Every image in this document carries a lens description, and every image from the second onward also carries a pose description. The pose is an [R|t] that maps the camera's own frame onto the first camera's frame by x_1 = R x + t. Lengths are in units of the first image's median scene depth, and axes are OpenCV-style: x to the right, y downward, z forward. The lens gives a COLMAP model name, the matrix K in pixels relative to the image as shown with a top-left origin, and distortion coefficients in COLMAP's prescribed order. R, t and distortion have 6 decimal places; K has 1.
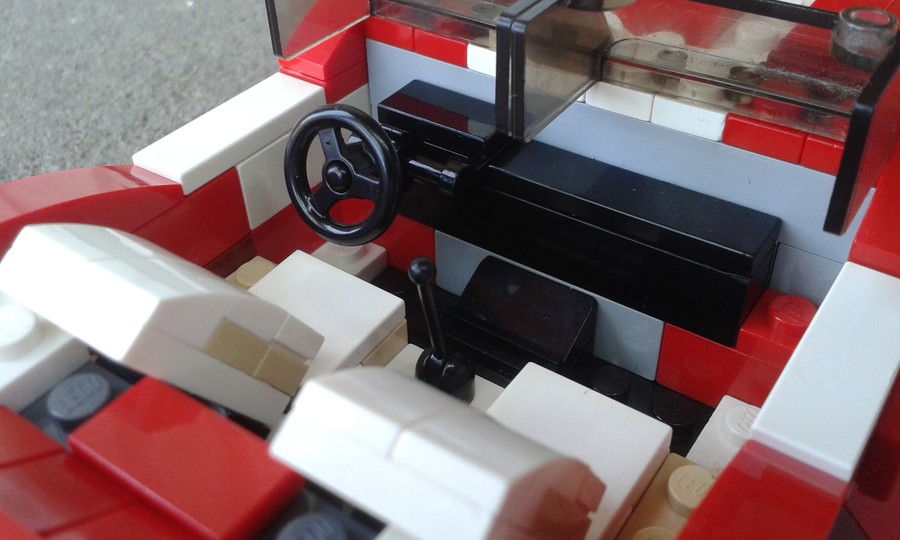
lens RADIAL K [[907.3, 0, 448.8], [0, 907.3, 250.6], [0, 0, 1]] dist [0.227647, -0.642697]
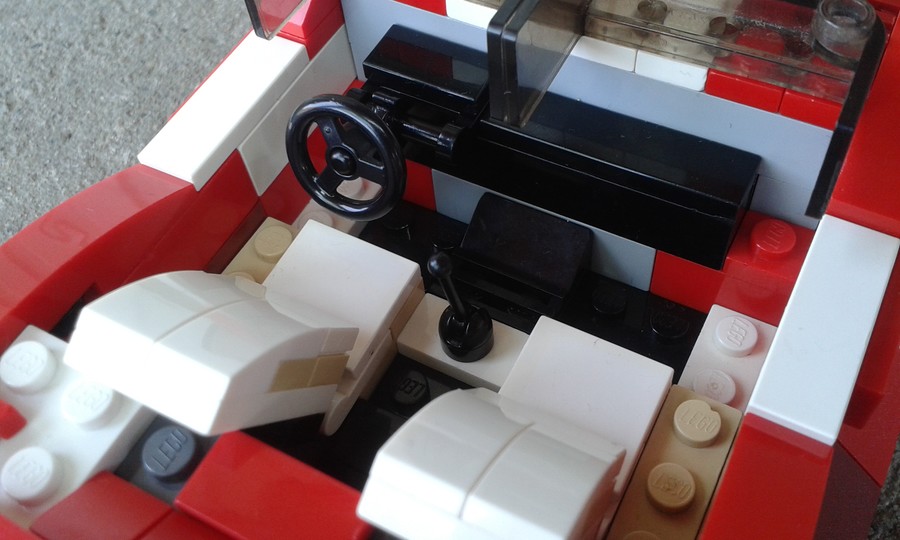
lens RADIAL K [[907.3, 0, 448.8], [0, 907.3, 250.6], [0, 0, 1]] dist [0.227647, -0.642697]
pose [[0.991646, -0.127194, 0.021435, -0.032926], [0.116536, 0.954697, 0.273811, -0.236124], [-0.055291, -0.269026, 0.961545, -0.036248]]
